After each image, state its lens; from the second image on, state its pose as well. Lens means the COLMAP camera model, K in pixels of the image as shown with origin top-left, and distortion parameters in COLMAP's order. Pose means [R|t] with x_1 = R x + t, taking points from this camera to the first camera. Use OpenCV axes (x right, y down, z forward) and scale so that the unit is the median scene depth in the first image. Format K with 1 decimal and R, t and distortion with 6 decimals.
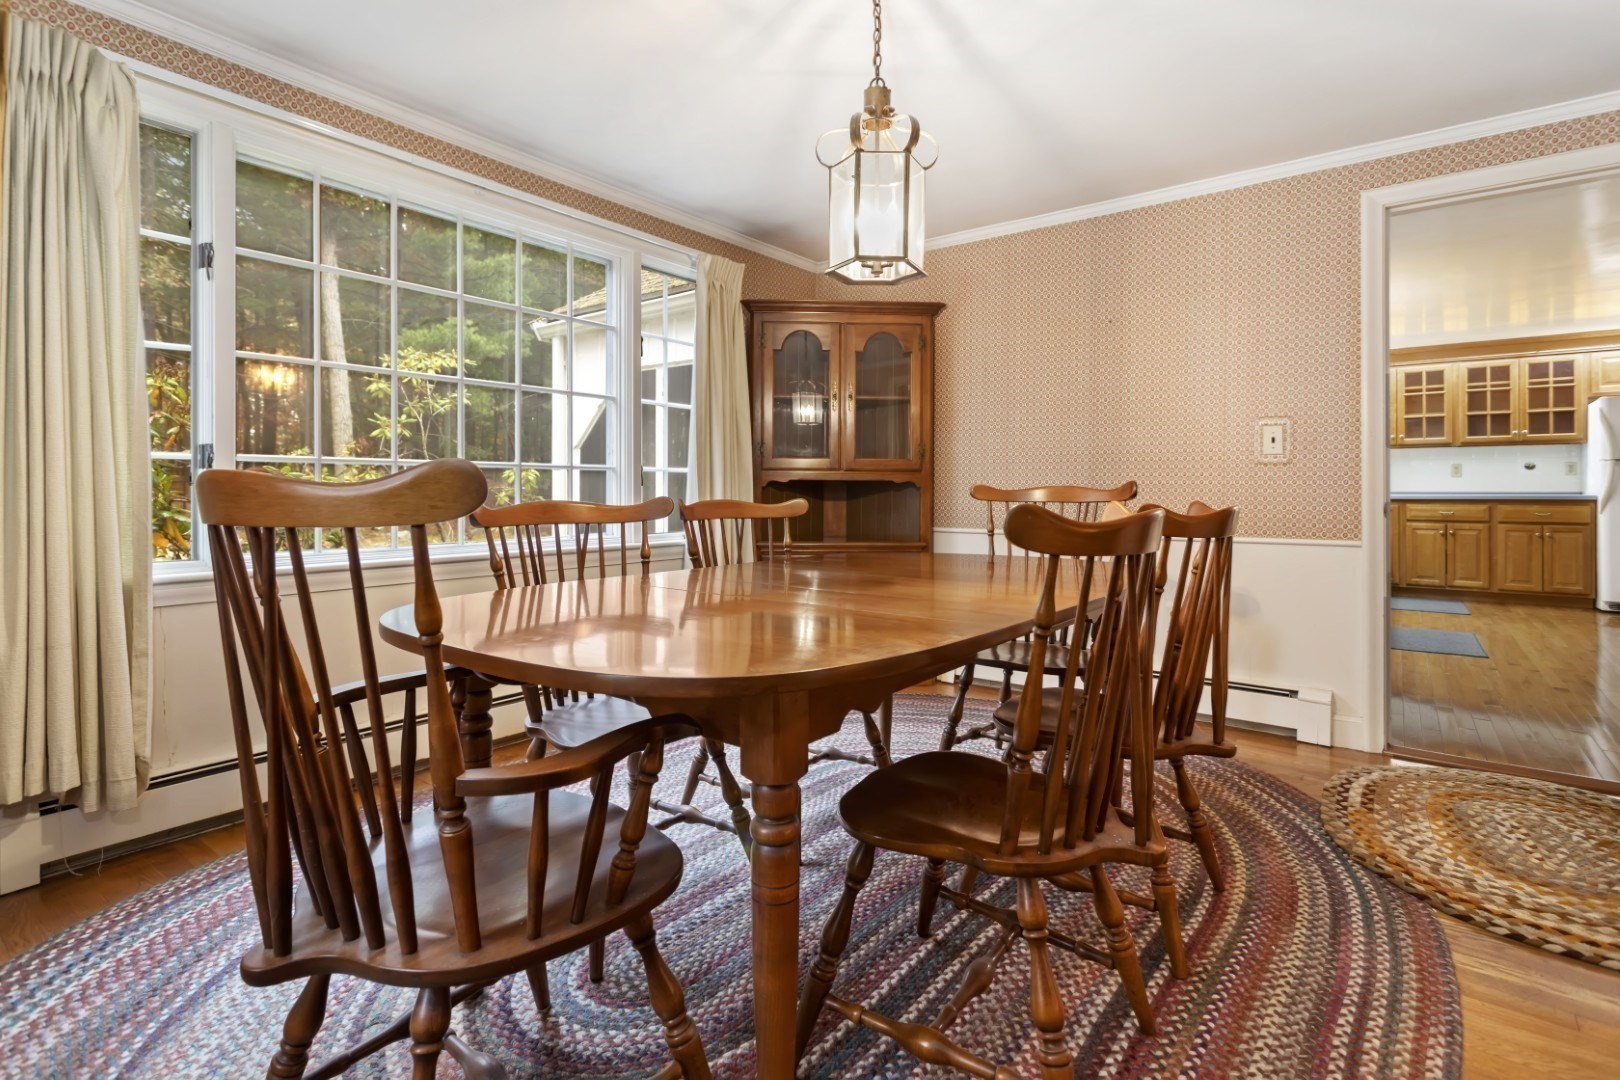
lens RADIAL K [[773.8, 0, 808.7], [0, 773.8, 515.3], [0, 0, 1]] dist [-0.003664, 0.000207]
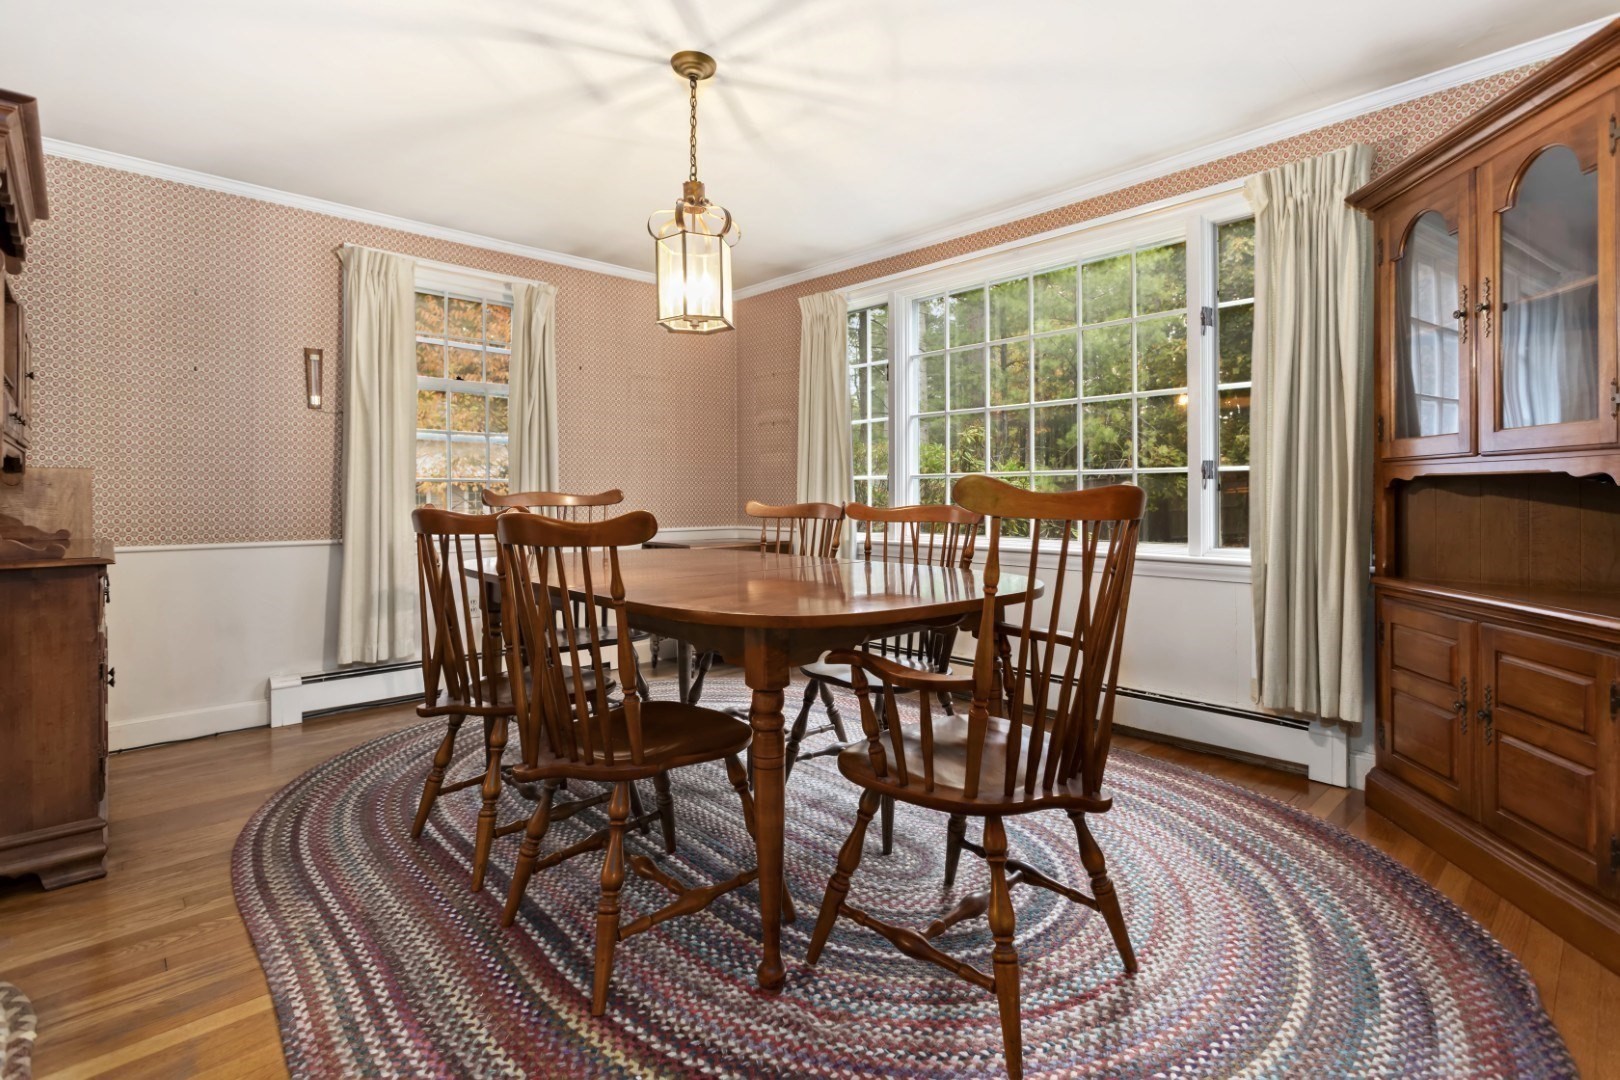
lens RADIAL K [[773.8, 0, 808.7], [0, 773.8, 515.3], [0, 0, 1]] dist [-0.003664, 0.000207]
pose [[-0.162710, 0.019653, -0.986478, 1.954709], [-0.029189, 0.999268, 0.024722, -0.054501], [0.986242, 0.032817, -0.162017, 2.068423]]
